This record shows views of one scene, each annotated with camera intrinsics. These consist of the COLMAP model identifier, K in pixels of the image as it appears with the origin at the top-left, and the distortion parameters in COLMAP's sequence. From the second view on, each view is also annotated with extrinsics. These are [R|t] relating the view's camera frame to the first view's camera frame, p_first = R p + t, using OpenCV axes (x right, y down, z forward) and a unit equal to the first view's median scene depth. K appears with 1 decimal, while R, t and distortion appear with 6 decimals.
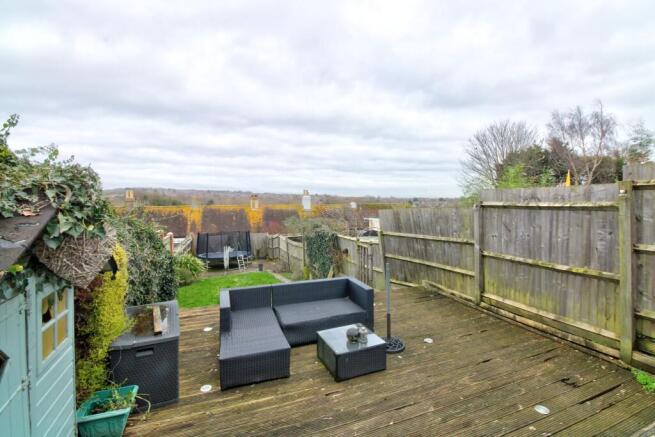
lens RADIAL K [[304.5, 0, 328.6], [0, 304.5, 205.0], [0, 0, 1]] dist [-0.002561, -0.000590]
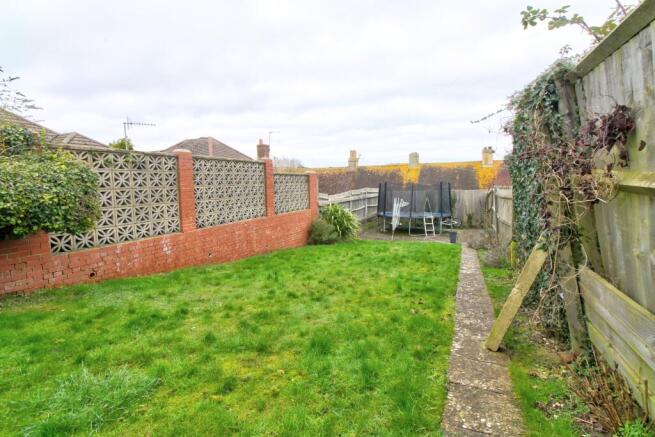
lens RADIAL K [[304.5, 0, 328.6], [0, 304.5, 205.0], [0, 0, 1]] dist [-0.002561, -0.000590]
pose [[0.705752, 0.055368, -0.706292, 0.032972], [0.006848, 0.996362, 0.084950, 0.092381], [0.708426, -0.064791, 0.702805, 0.419587]]
